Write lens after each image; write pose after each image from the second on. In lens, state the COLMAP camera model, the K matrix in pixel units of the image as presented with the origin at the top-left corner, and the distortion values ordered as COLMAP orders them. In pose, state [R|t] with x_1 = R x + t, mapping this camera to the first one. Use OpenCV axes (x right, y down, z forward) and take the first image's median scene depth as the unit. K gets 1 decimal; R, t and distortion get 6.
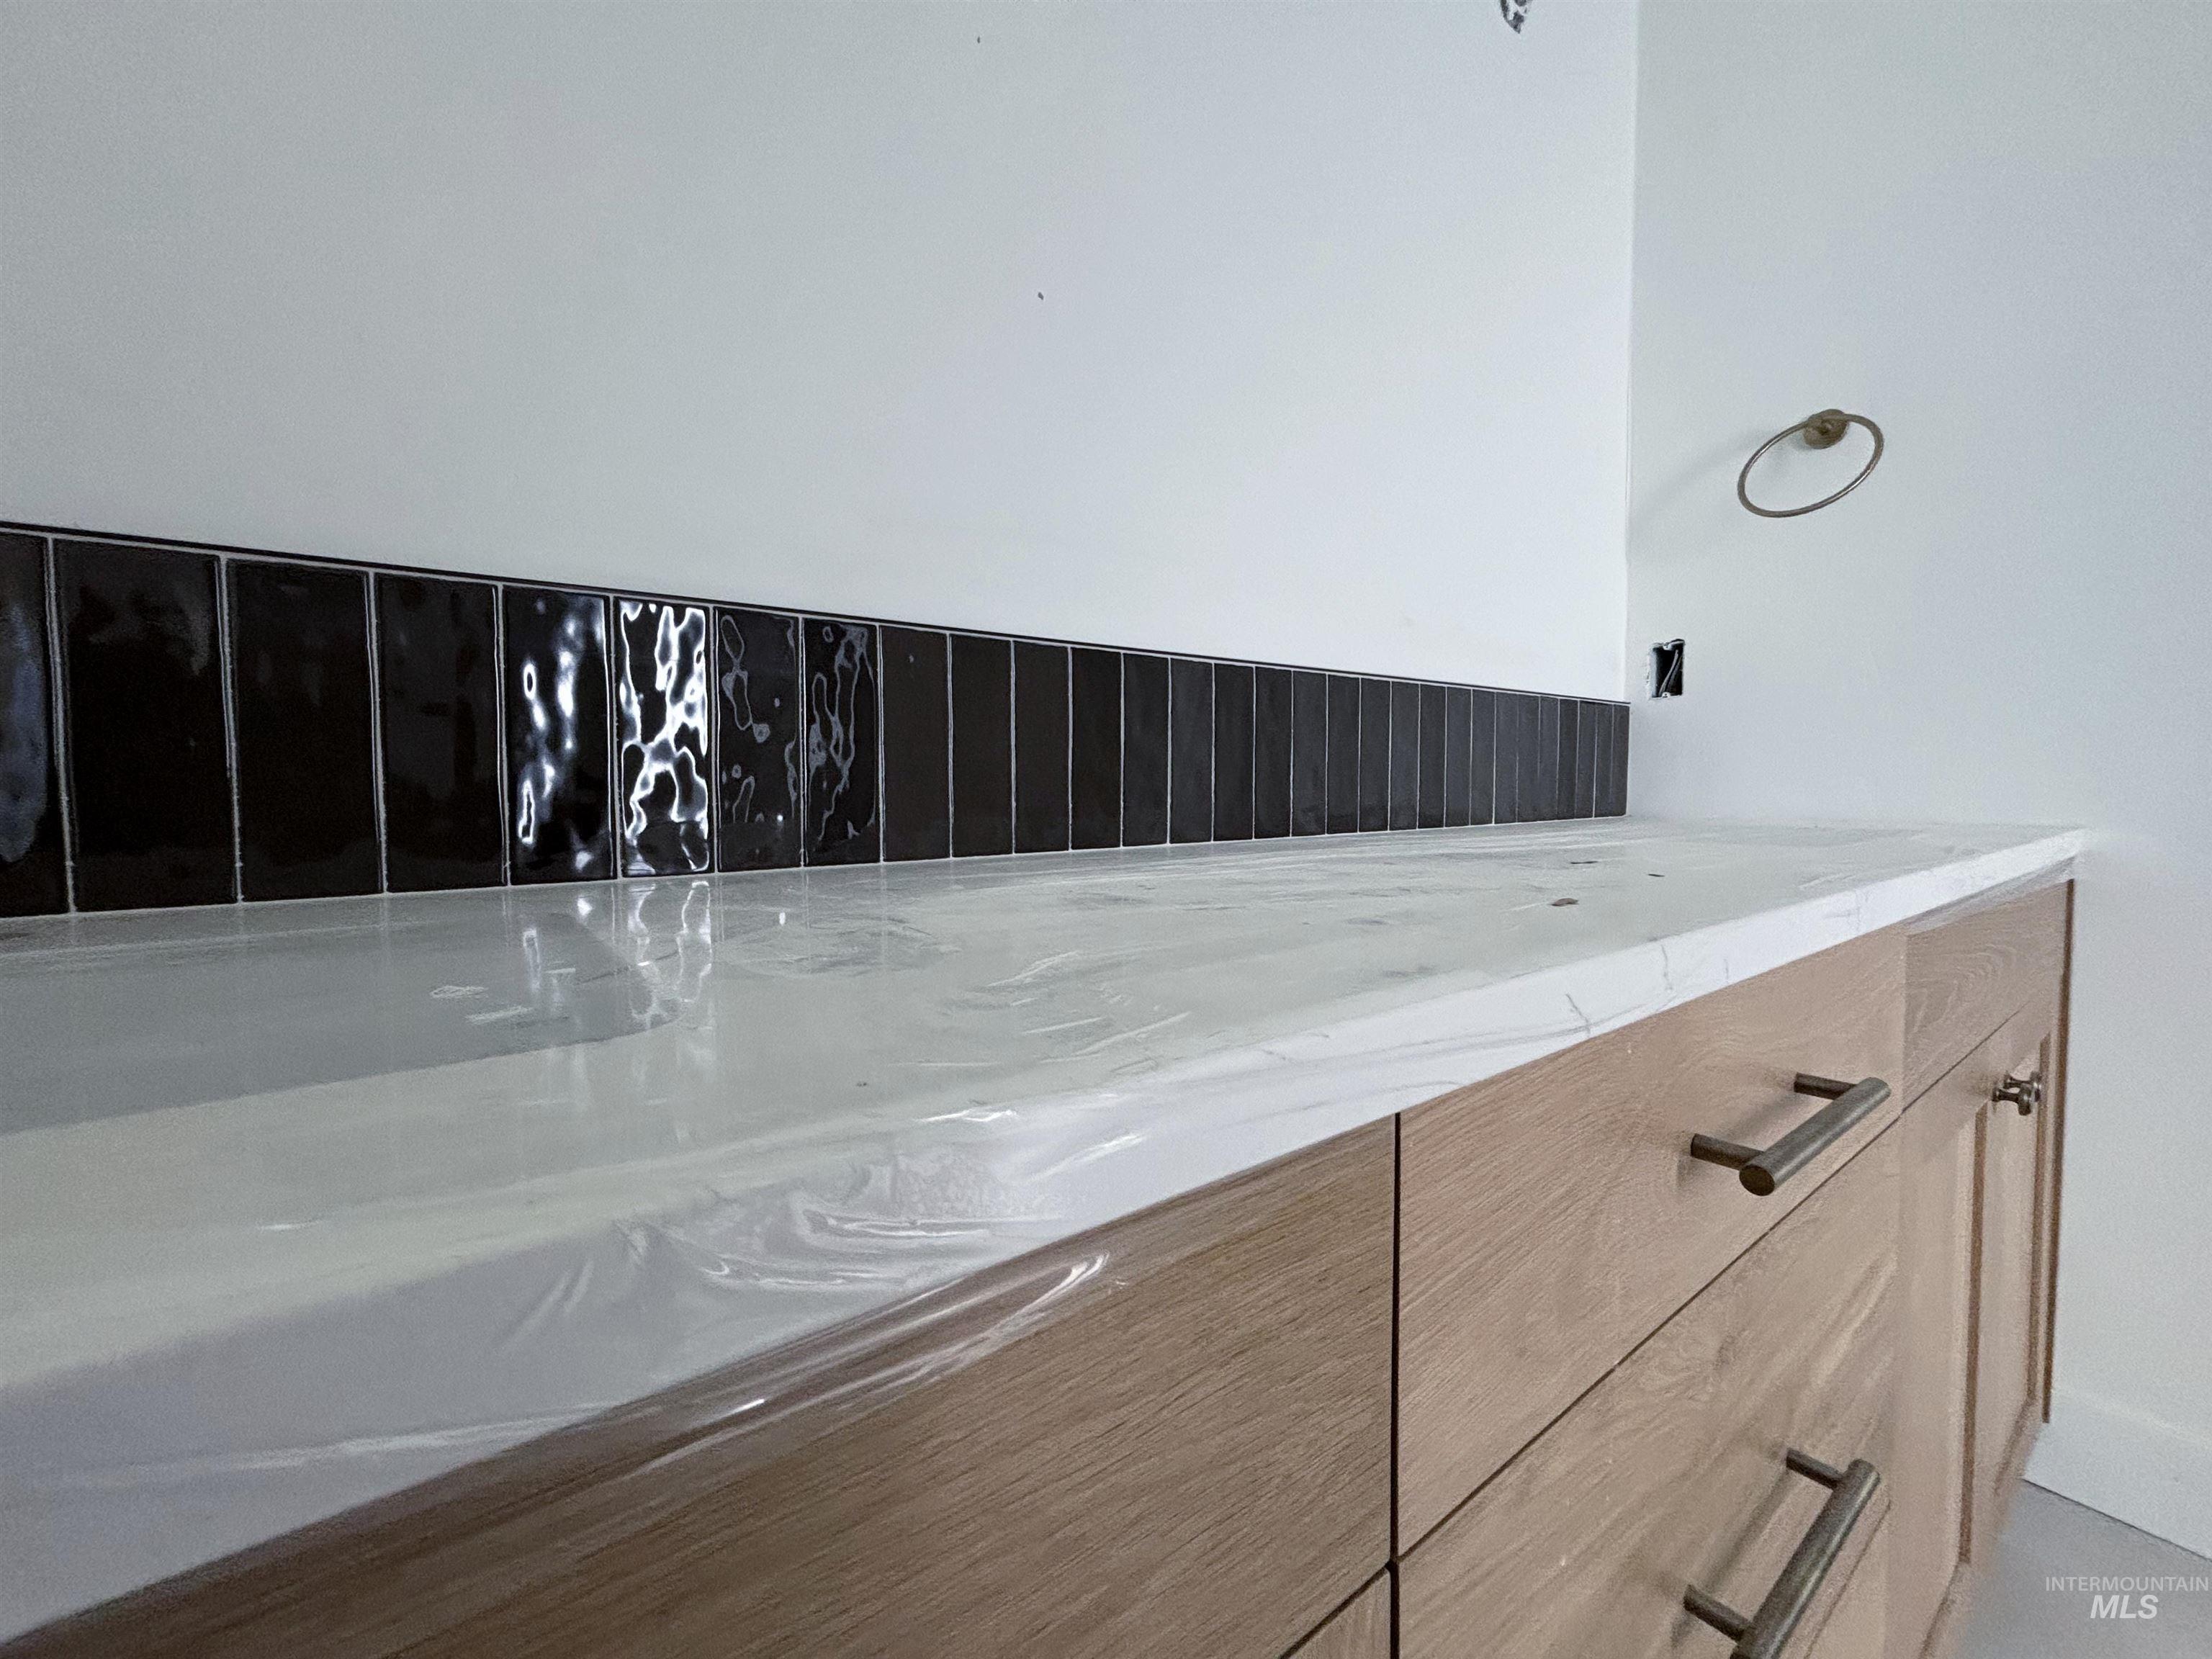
lens RADIAL K [[906.0, 0, 1107.8], [0, 906.0, 830.3], [0, 0, 1]] dist [0.004037, -0.001369]
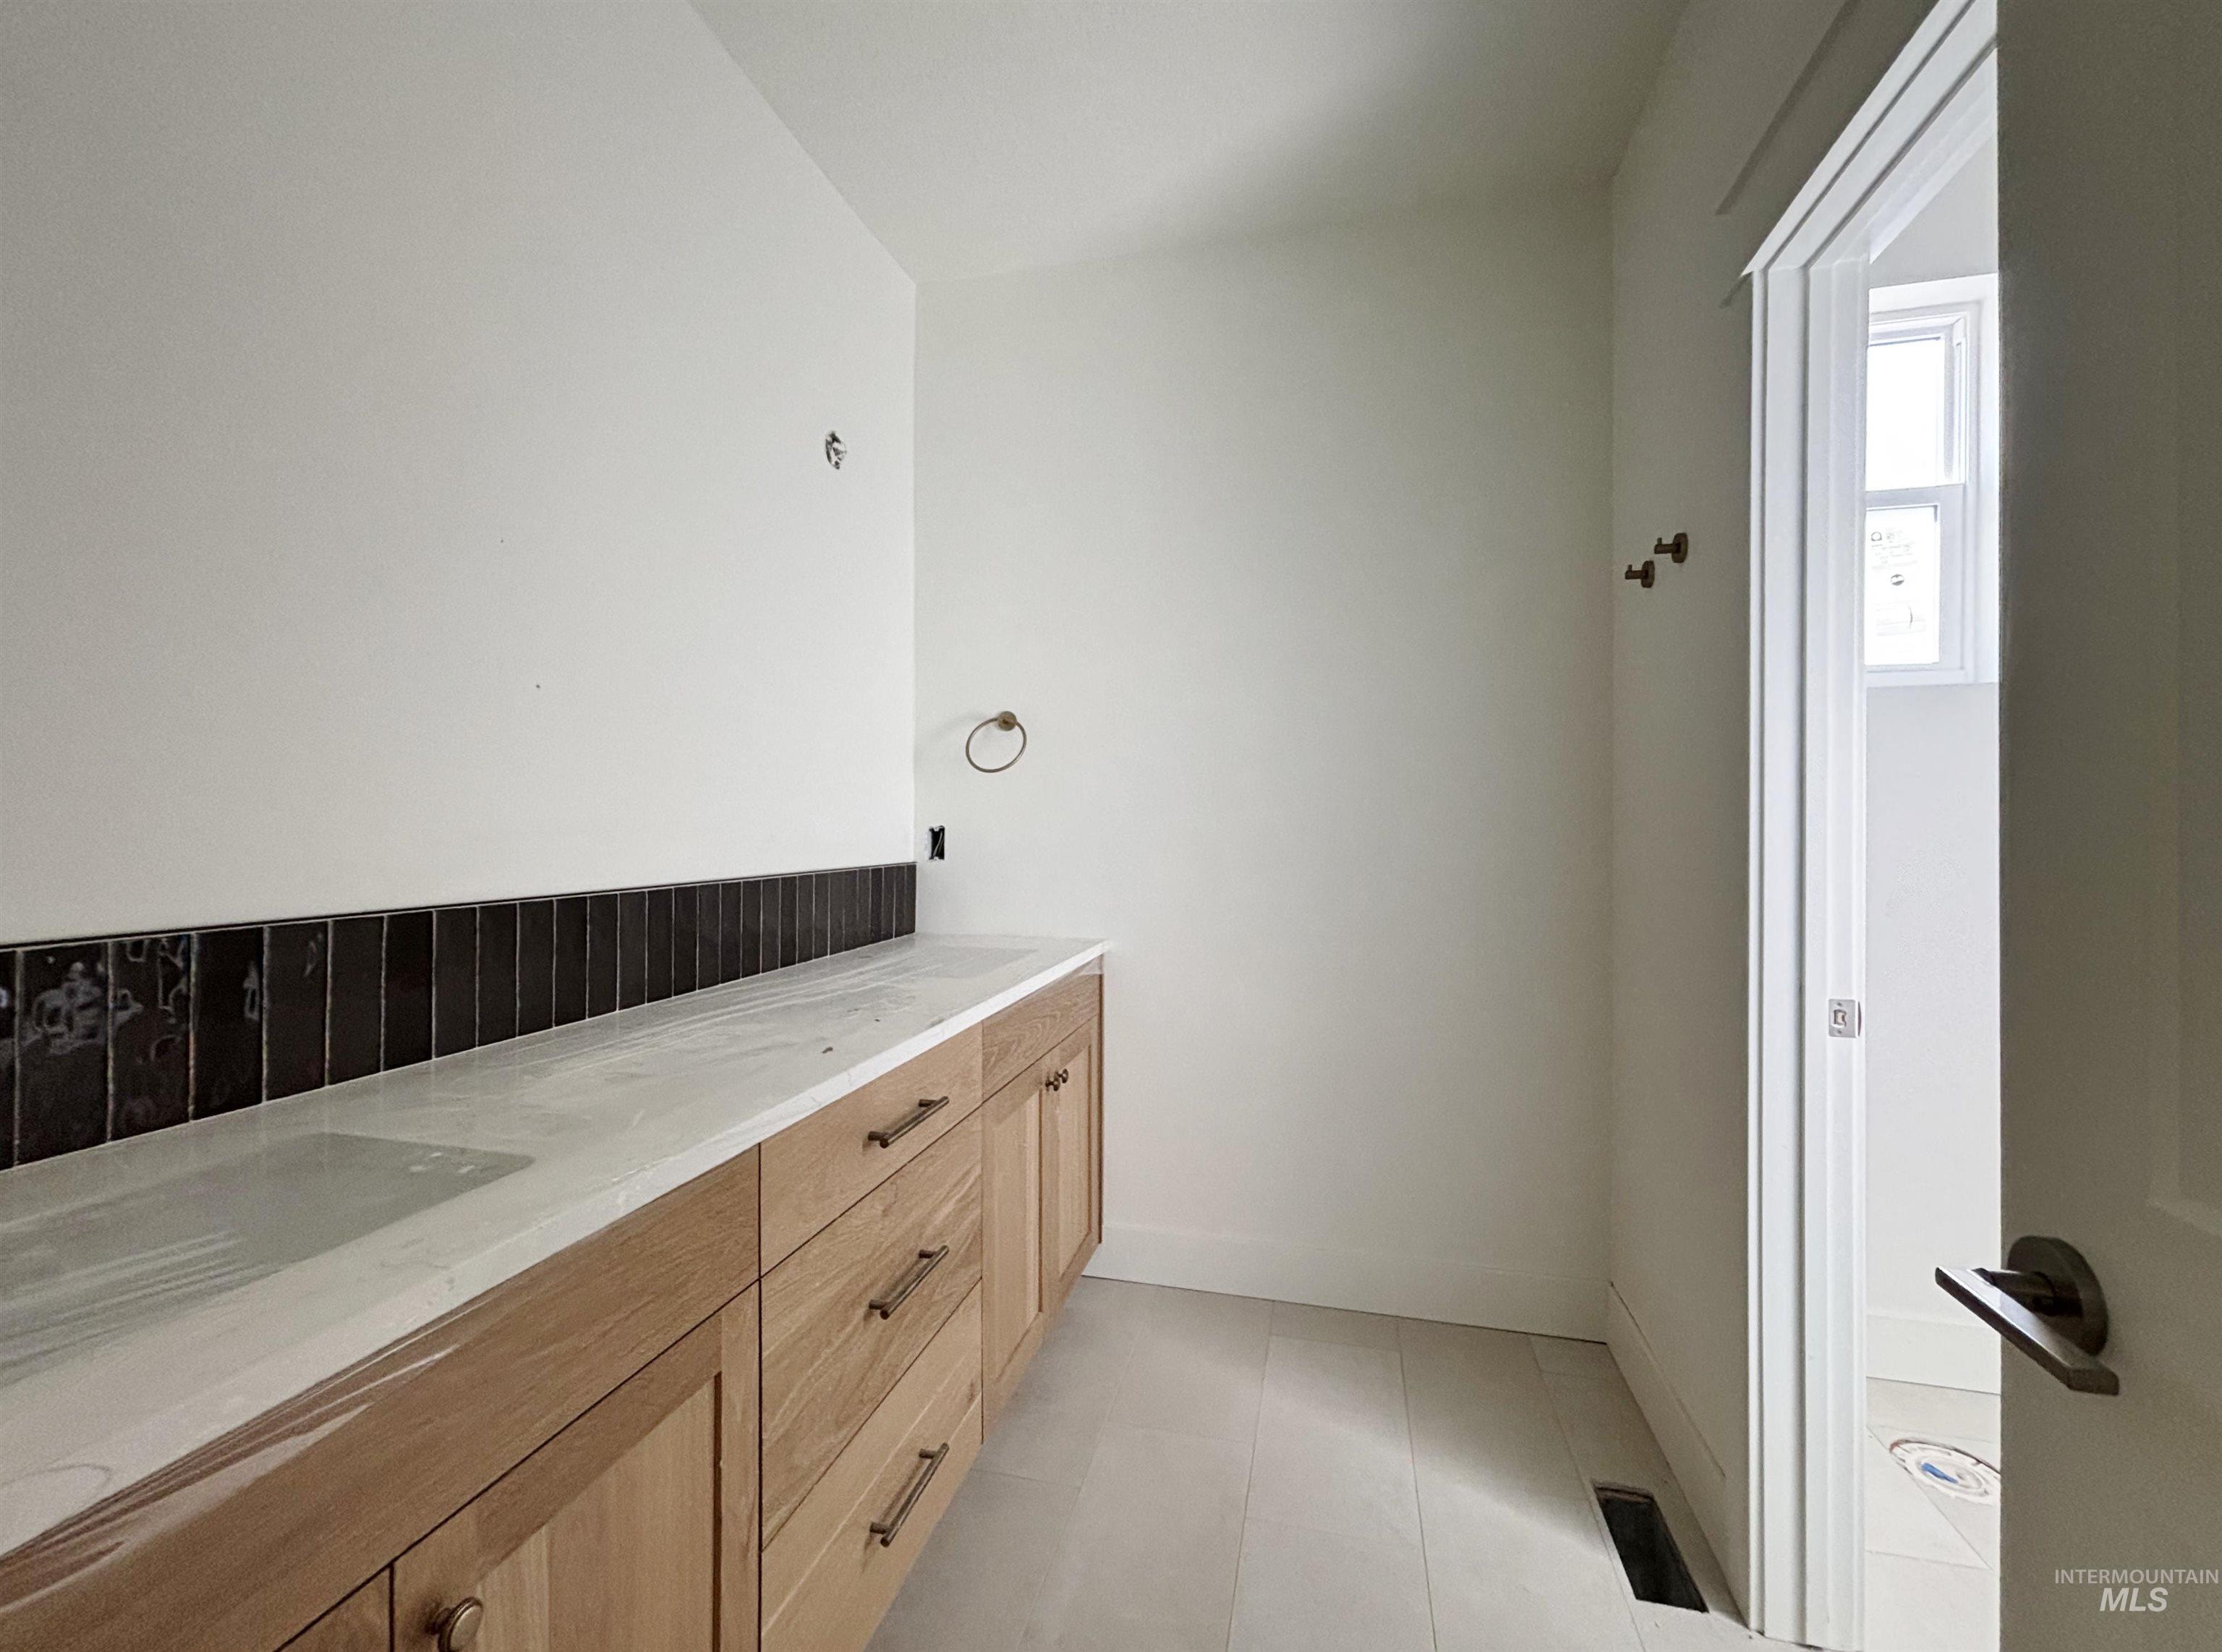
lens RADIAL K [[910.1, 0, 1105.3], [0, 910.1, 827.0], [0, 0, 1]] dist [0.004037, -0.001369]
pose [[0.791604, 0.007480, 0.610988, -0.245528], [0.023416, 0.998819, -0.042567, -0.228568], [-0.610585, 0.048003, 0.790494, -0.834539]]
